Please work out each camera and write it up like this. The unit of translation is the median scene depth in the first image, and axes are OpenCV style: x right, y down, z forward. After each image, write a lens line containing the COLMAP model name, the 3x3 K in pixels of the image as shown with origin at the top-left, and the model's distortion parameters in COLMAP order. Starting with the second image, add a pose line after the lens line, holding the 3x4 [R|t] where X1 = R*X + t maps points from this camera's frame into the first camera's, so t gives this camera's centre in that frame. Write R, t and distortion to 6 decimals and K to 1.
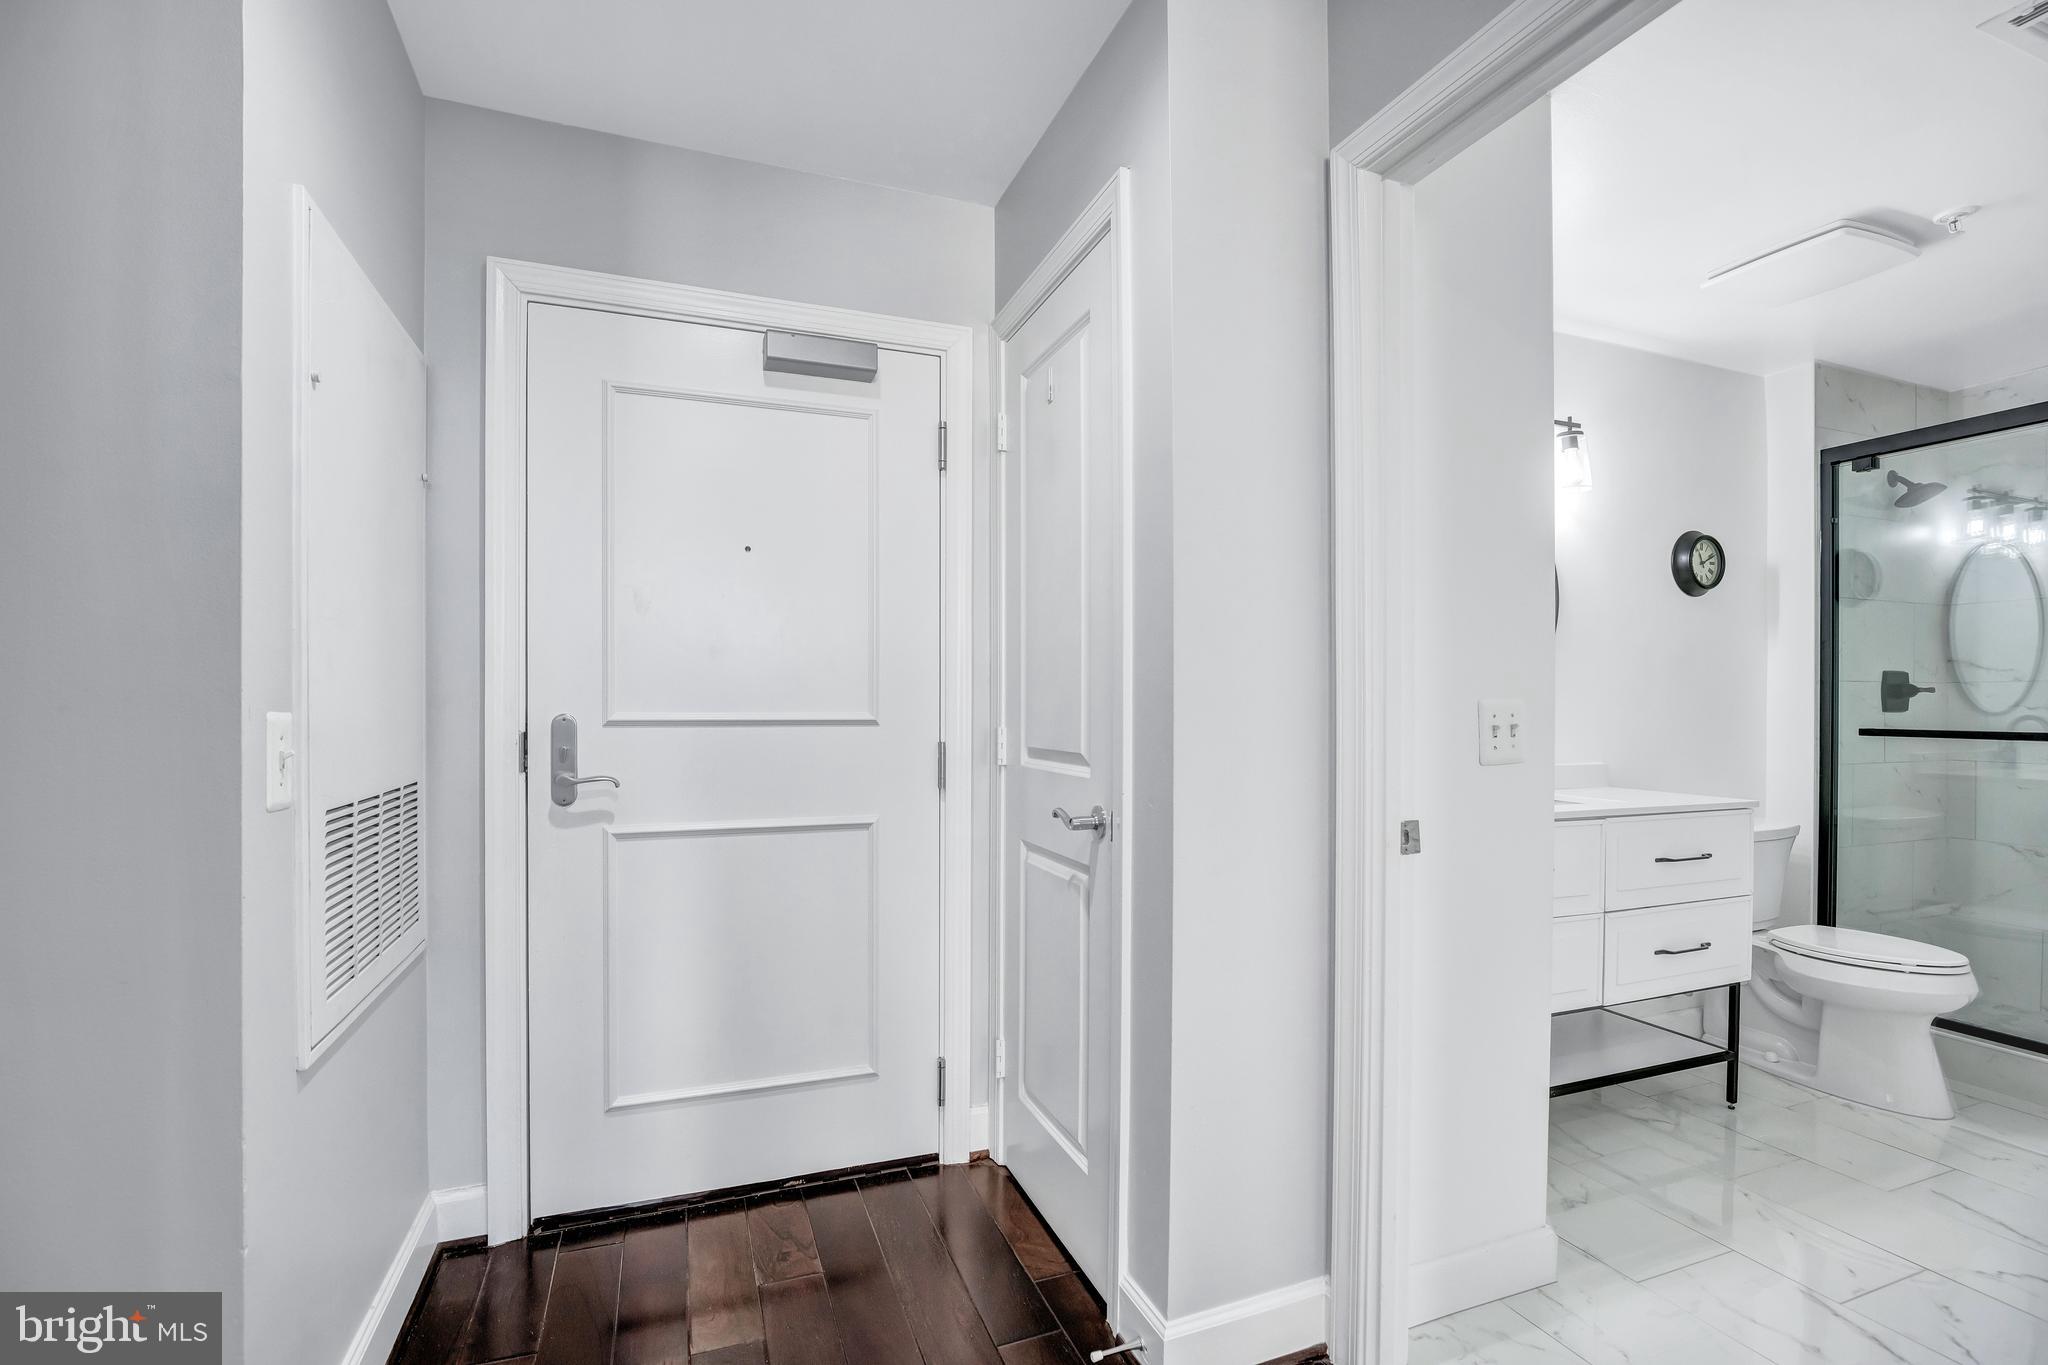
lens RADIAL K [[961.0, 0, 1038.3], [0, 961.0, 703.0], [0, 0, 1]] dist [-0.038369, 0.008557]
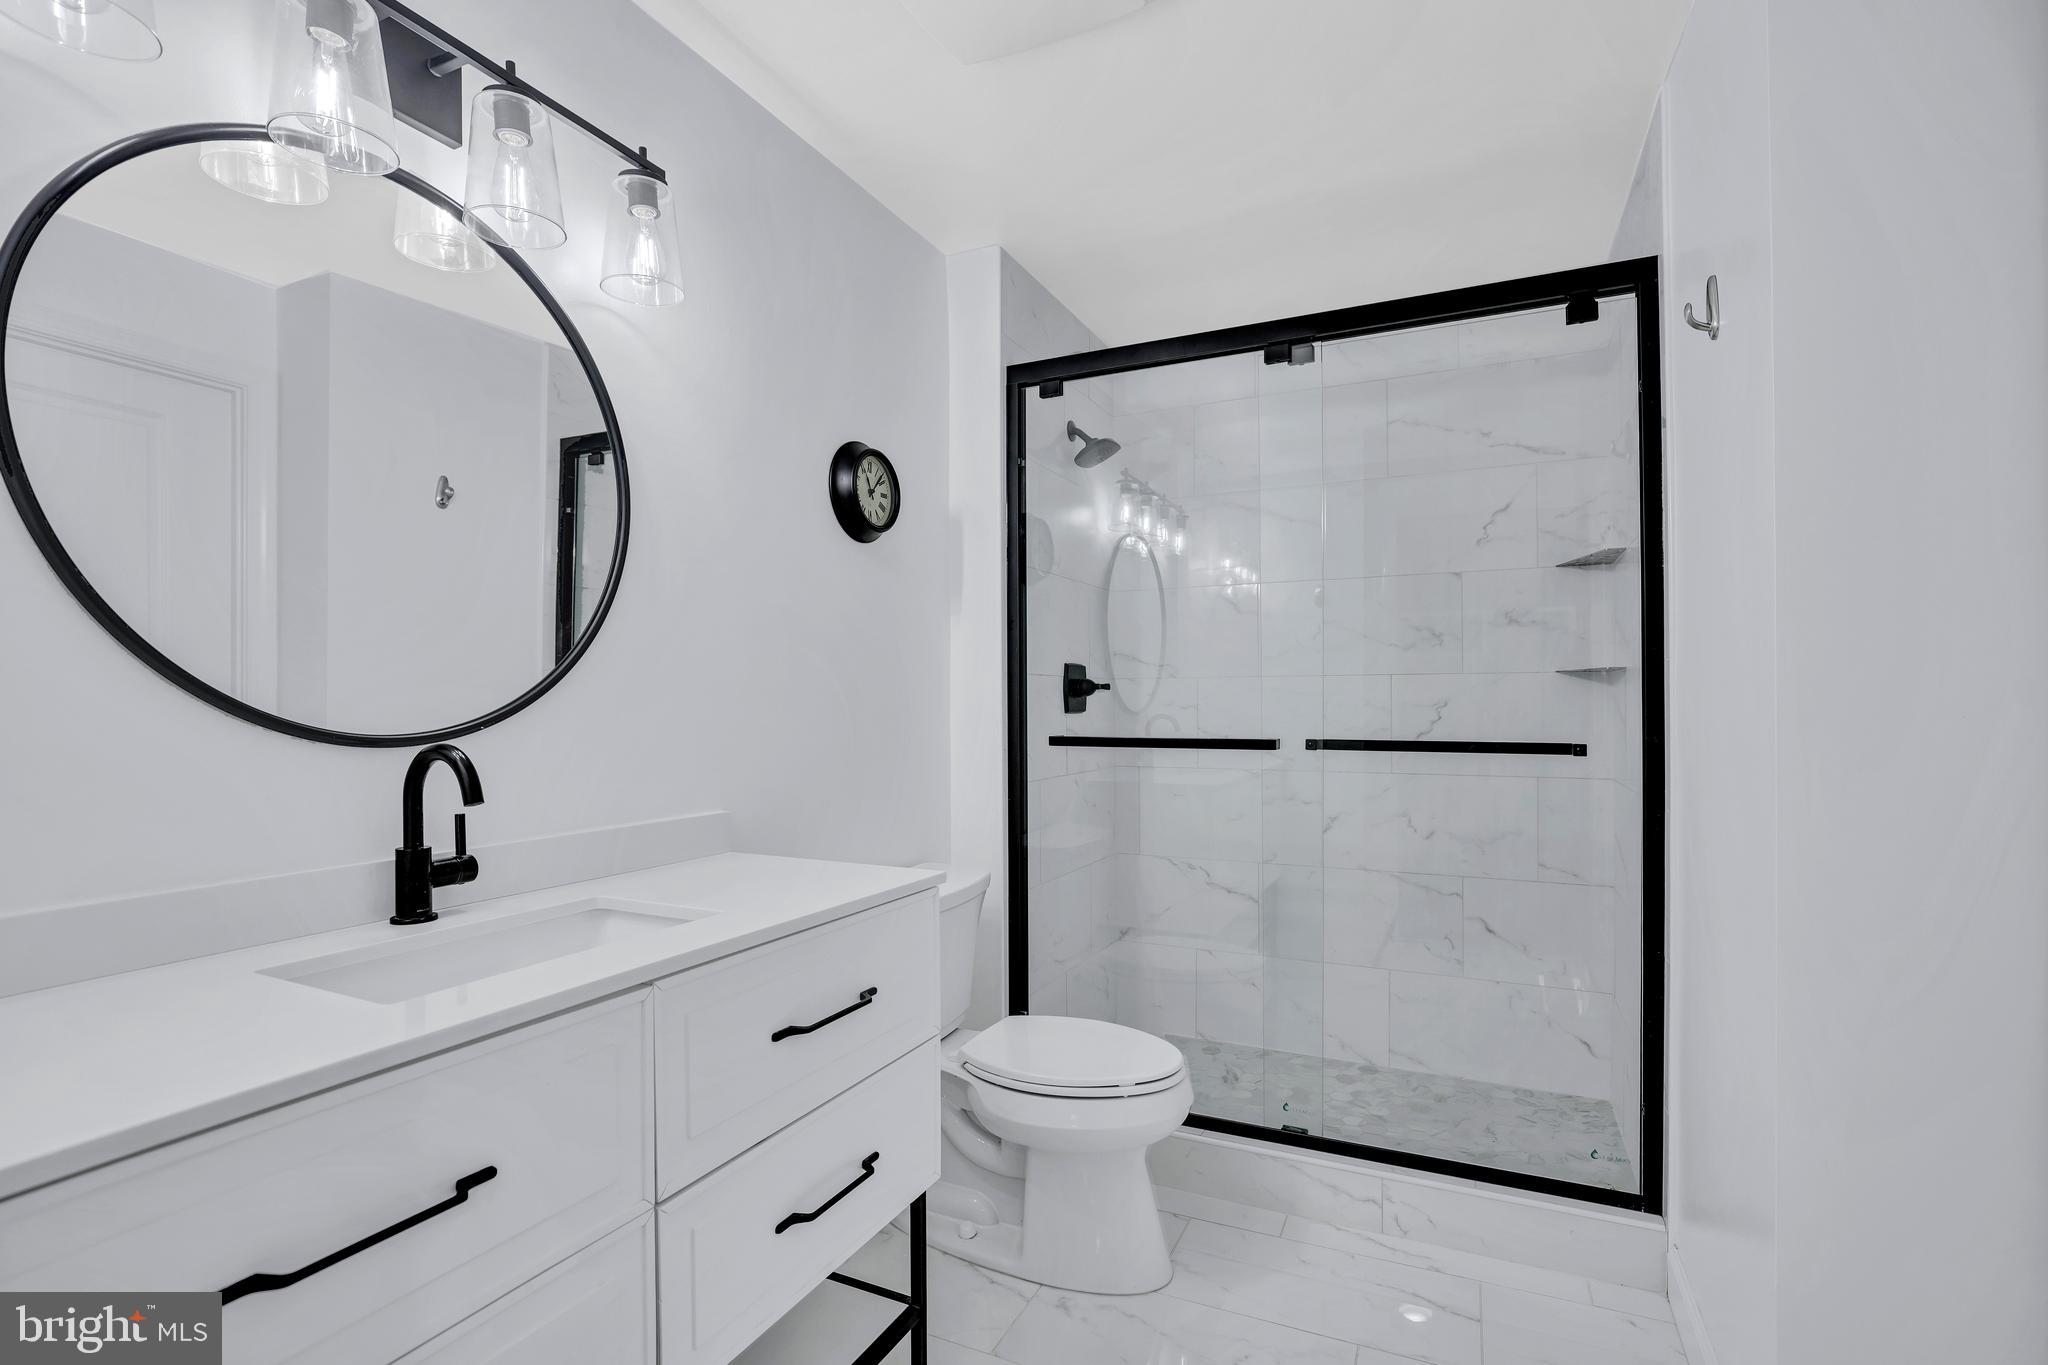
lens RADIAL K [[961.0, 0, 1027.2], [0, 961.0, 700.4], [0, 0, 1]] dist [-0.038369, 0.008557]
pose [[0.726433, -0.003874, 0.687227, 0.376644], [0.007713, 0.999967, -0.002516, 0.000030], [-0.687194, 0.007128, 0.726439, 0.513347]]
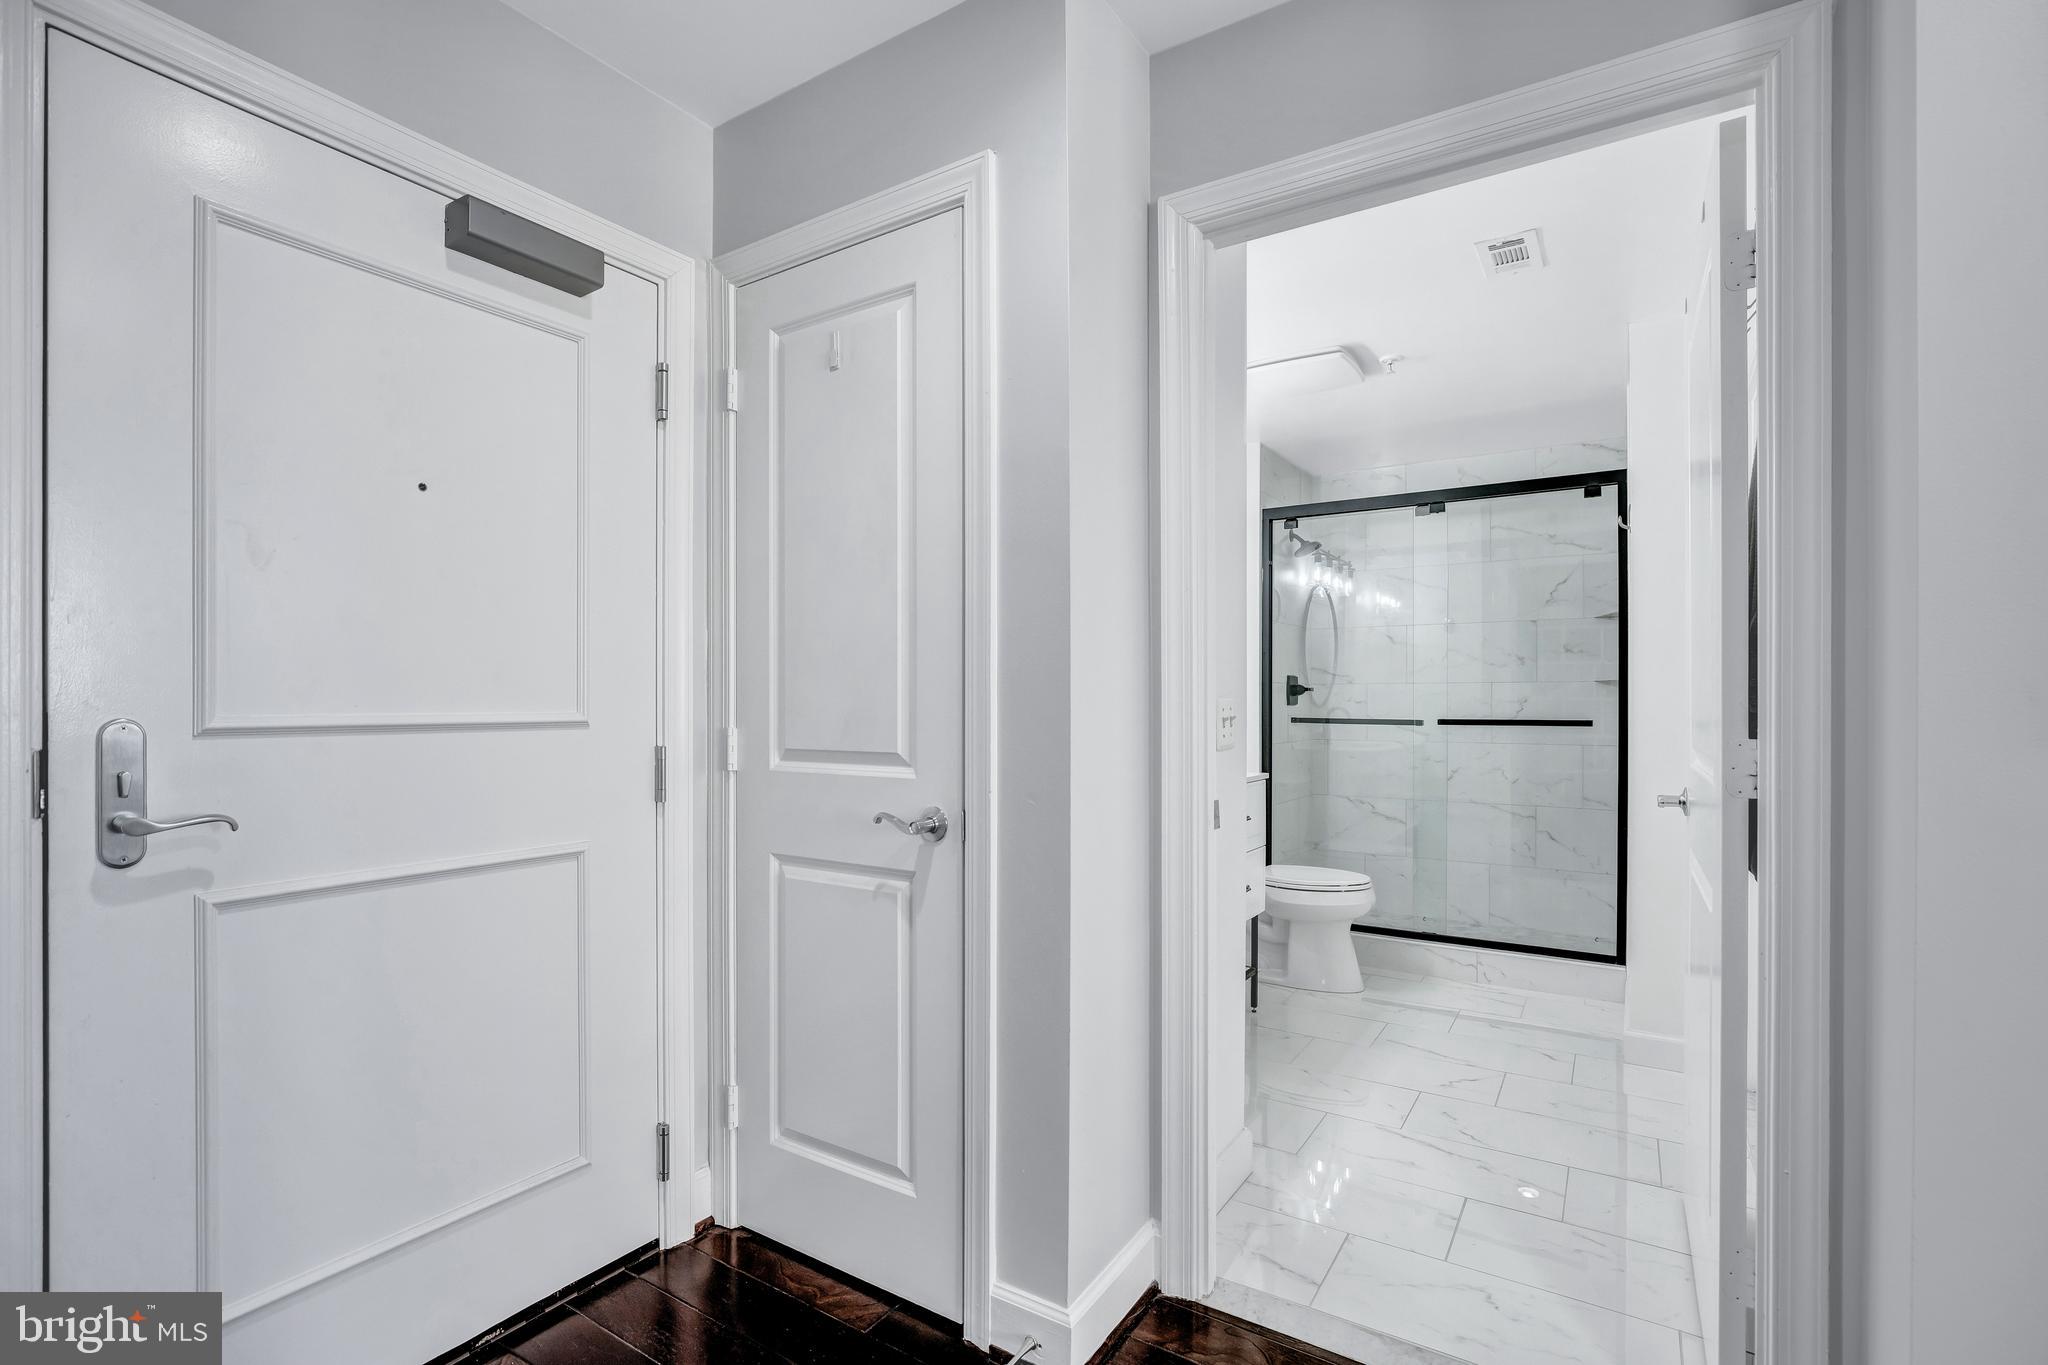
lens RADIAL K [[961.0, 0, 1033.8], [0, 961.0, 704.2], [0, 0, 1]] dist [-0.038369, 0.008557]
pose [[0.805361, -0.005071, 0.592762, -0.280103], [0.003006, 0.999985, 0.004469, 0.000636], [-0.592777, -0.001817, 0.805365, 0.116675]]
